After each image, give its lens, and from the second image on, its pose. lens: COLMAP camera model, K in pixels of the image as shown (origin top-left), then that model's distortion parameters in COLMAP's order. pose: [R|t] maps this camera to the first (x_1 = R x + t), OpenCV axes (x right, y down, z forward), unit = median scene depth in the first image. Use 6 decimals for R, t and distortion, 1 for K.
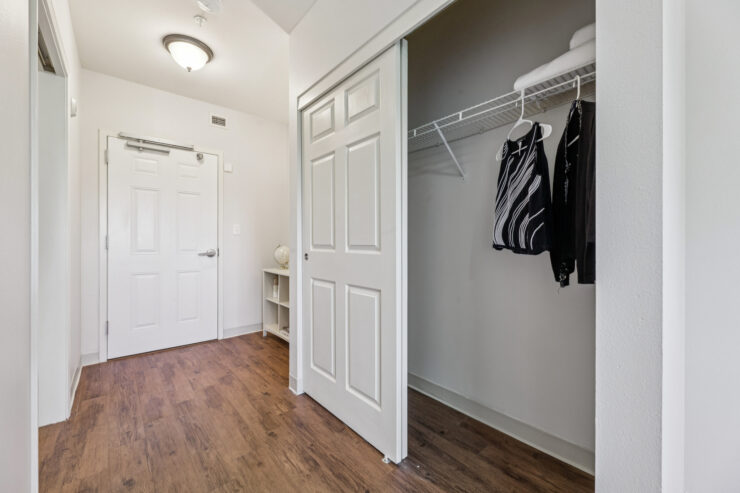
lens RADIAL K [[298.7, 0, 370.9], [0, 298.7, 244.9], [0, 0, 1]] dist [0.000350, 0.000677]
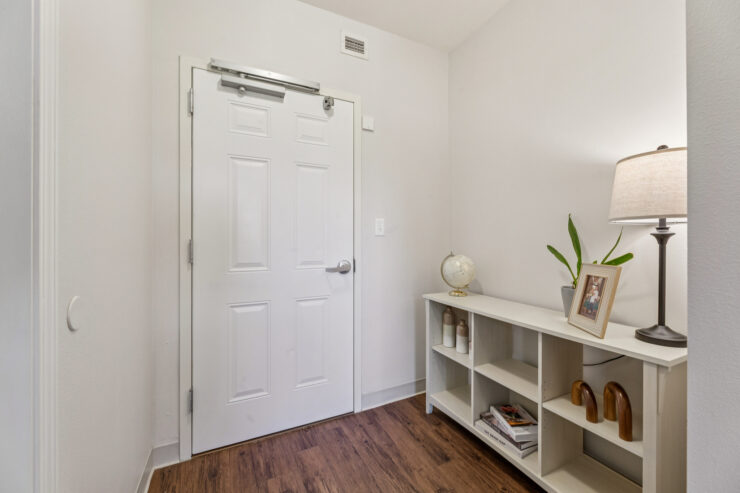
lens RADIAL K [[298.7, 0, 369.1], [0, 298.7, 244.2], [0, 0, 1]] dist [0.000350, 0.000677]
pose [[0.966622, -0.002534, -0.256196, -0.343075], [0.001701, 0.999993, -0.003473, -0.016593], [0.256203, 0.002921, 0.966619, 0.450098]]
